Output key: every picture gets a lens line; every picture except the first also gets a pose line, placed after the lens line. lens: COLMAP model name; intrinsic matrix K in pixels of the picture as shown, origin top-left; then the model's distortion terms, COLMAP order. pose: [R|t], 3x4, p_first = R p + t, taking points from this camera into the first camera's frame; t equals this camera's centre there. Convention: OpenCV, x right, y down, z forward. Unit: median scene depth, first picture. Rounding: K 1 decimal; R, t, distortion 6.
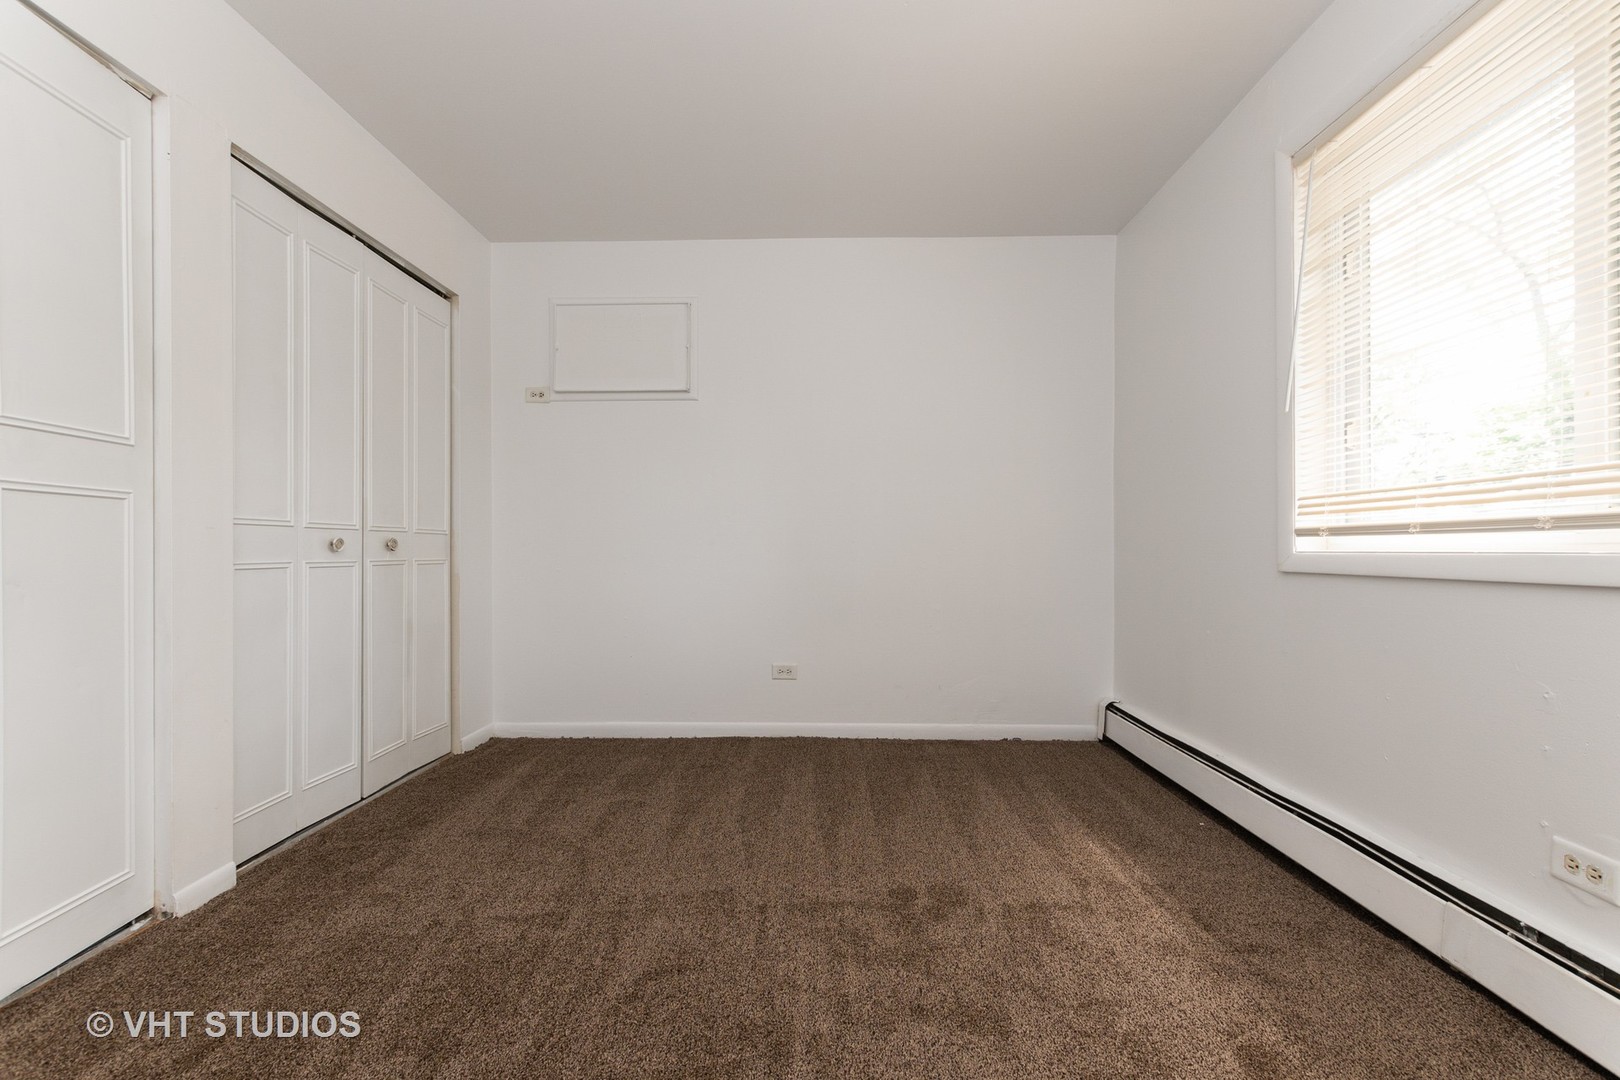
lens RADIAL K [[703.1, 0, 810.7], [0, 703.1, 559.0], [0, 0, 1]] dist [-0.000508, -0.000347]
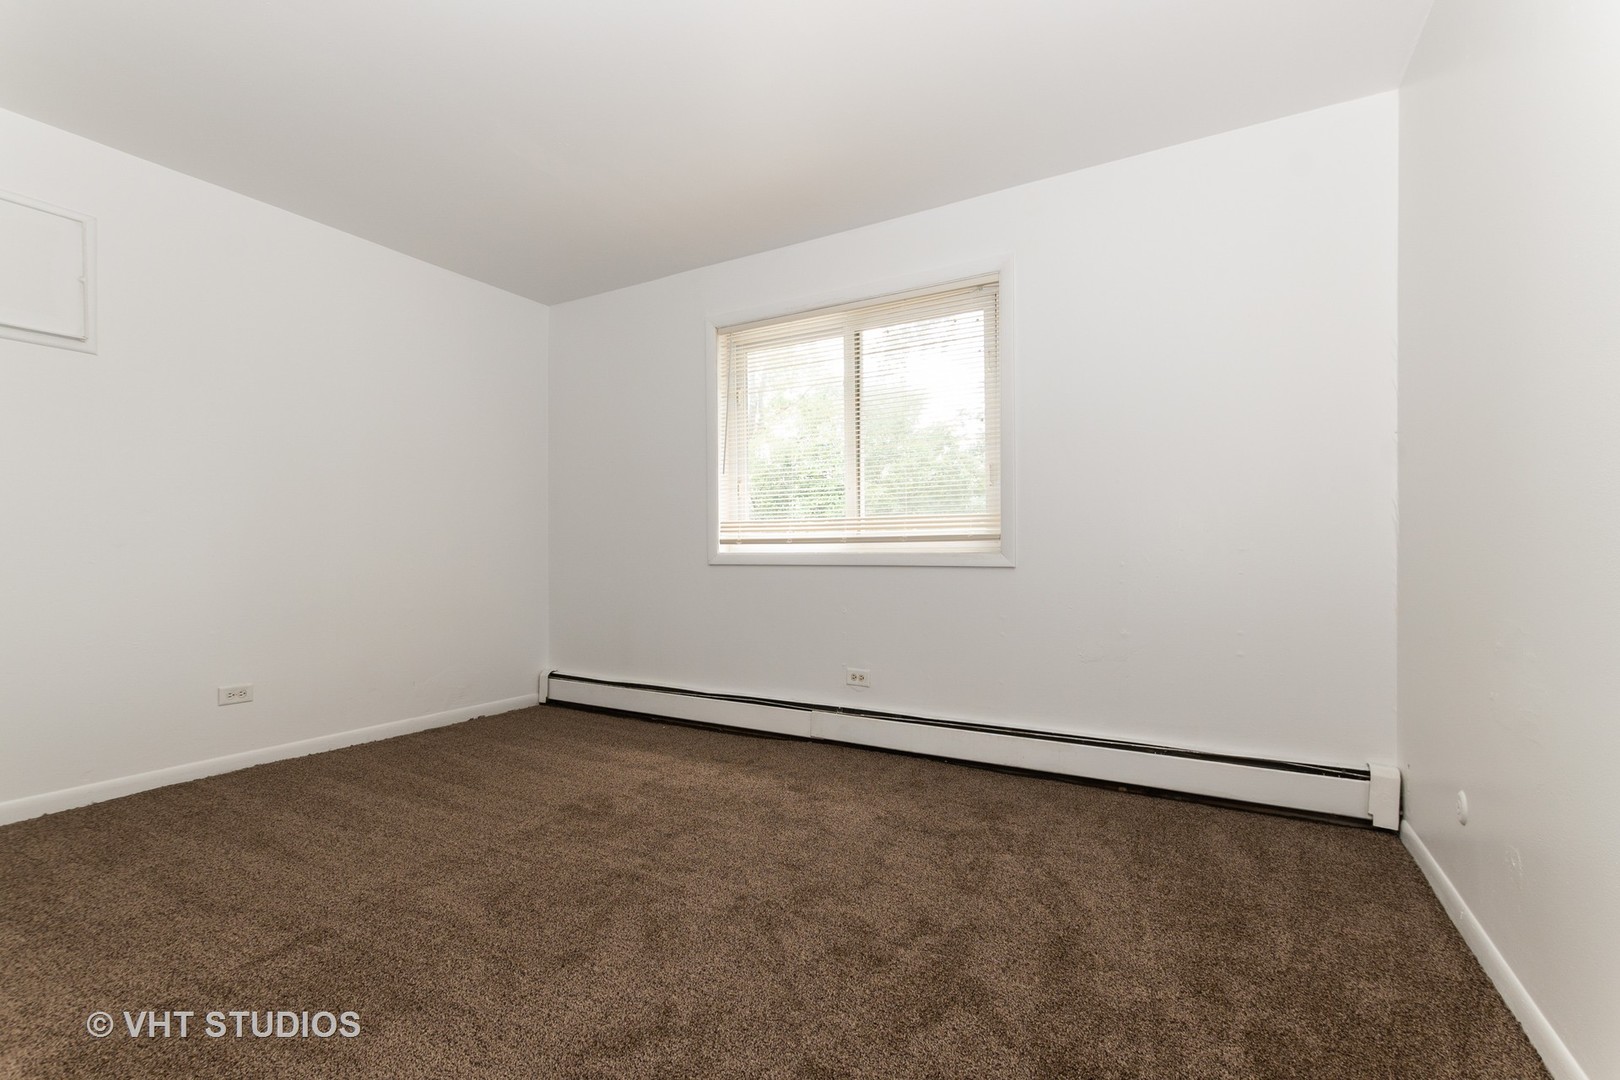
lens RADIAL K [[703.1, 0, 810.7], [0, 703.1, 559.0], [0, 0, 1]] dist [-0.000508, -0.000347]
pose [[0.486265, -0.010150, 0.873752, -0.737806], [0.013761, 0.999897, 0.003957, 0.001404], [-0.873703, 0.010099, 0.486355, -0.055256]]
